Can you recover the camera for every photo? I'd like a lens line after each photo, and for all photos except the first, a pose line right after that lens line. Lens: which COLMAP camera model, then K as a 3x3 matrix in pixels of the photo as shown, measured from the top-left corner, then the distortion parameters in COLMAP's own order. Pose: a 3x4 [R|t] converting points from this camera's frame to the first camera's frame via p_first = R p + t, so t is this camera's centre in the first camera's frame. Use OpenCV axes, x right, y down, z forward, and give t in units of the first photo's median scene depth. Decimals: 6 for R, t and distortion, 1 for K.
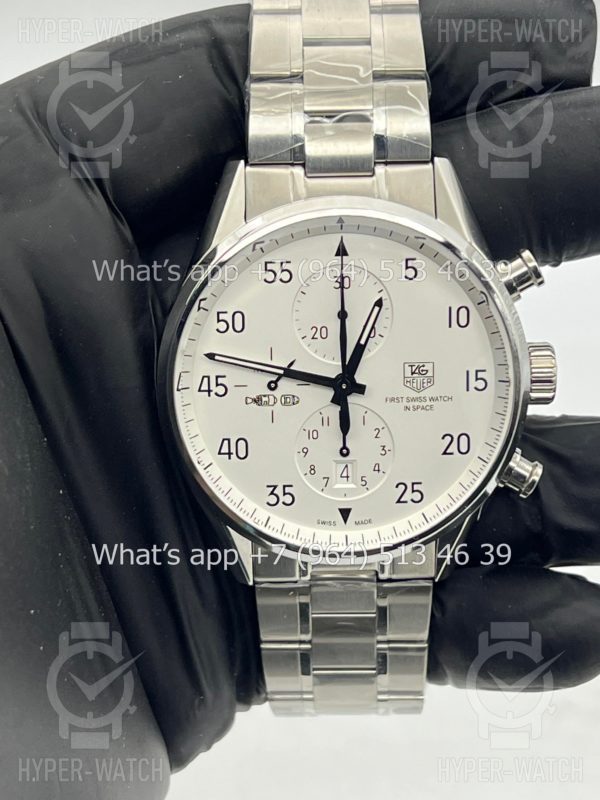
lens RADIAL K [[1898.5, 0, 297.1], [0, 1898.5, 402.4], [0, 0, 1]] dist [0.197174, 0.000000]
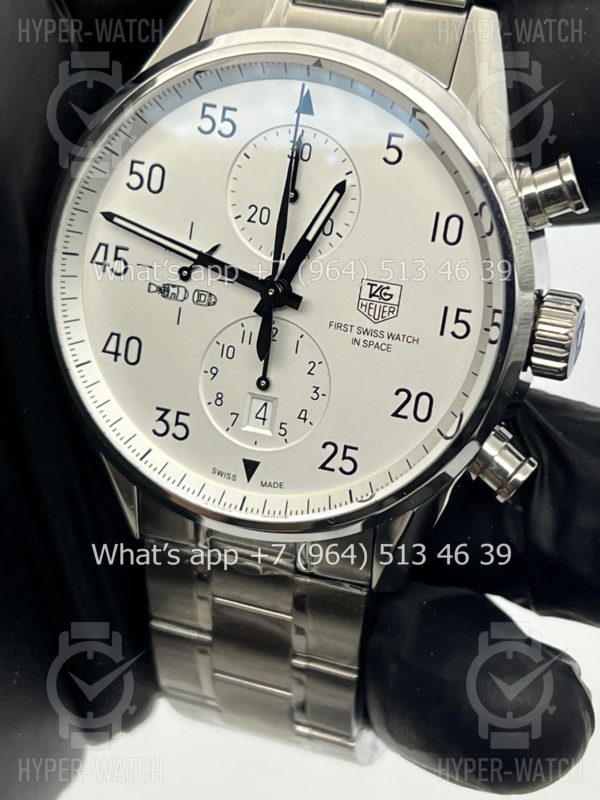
lens RADIAL K [[1898.5, 0, 307.5], [0, 1898.5, 395.3], [0, 0, 1]] dist [0.197174, 0.000000]
pose [[0.945808, 0.207891, -0.249457, 0.223903], [-0.210334, 0.977479, 0.017133, 0.014377], [0.247401, 0.036265, 0.968234, 0.300008]]
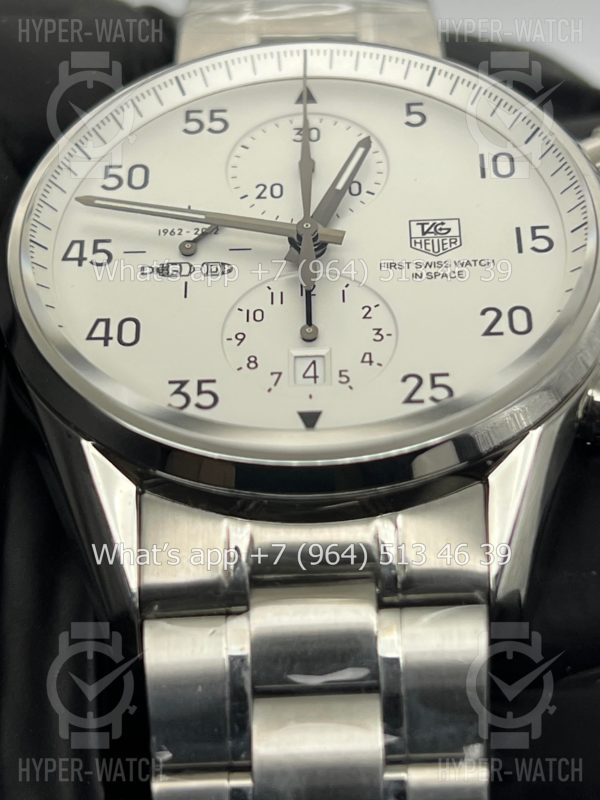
lens RADIAL K [[1898.5, 0, 288.4], [0, 1898.5, 405.9], [0, 0, 1]] dist [0.197174, 0.000000]
pose [[0.998224, -0.025262, -0.053944, 0.048873], [-0.023946, 0.659021, -0.751743, 0.466887], [0.054541, 0.751700, 0.657246, 0.645108]]
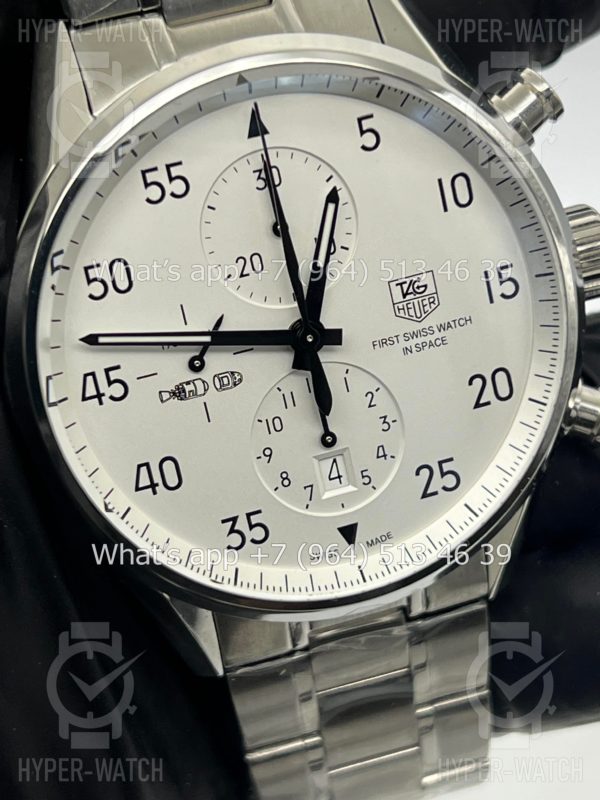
lens RADIAL K [[1898.5, 0, 291.8], [0, 1898.5, 403.7], [0, 0, 1]] dist [0.197174, 0.000000]
pose [[0.961502, -0.232111, 0.147098, -0.077585], [0.229805, 0.972686, 0.032724, -0.009347], [-0.150675, 0.002340, 0.988581, 0.374280]]
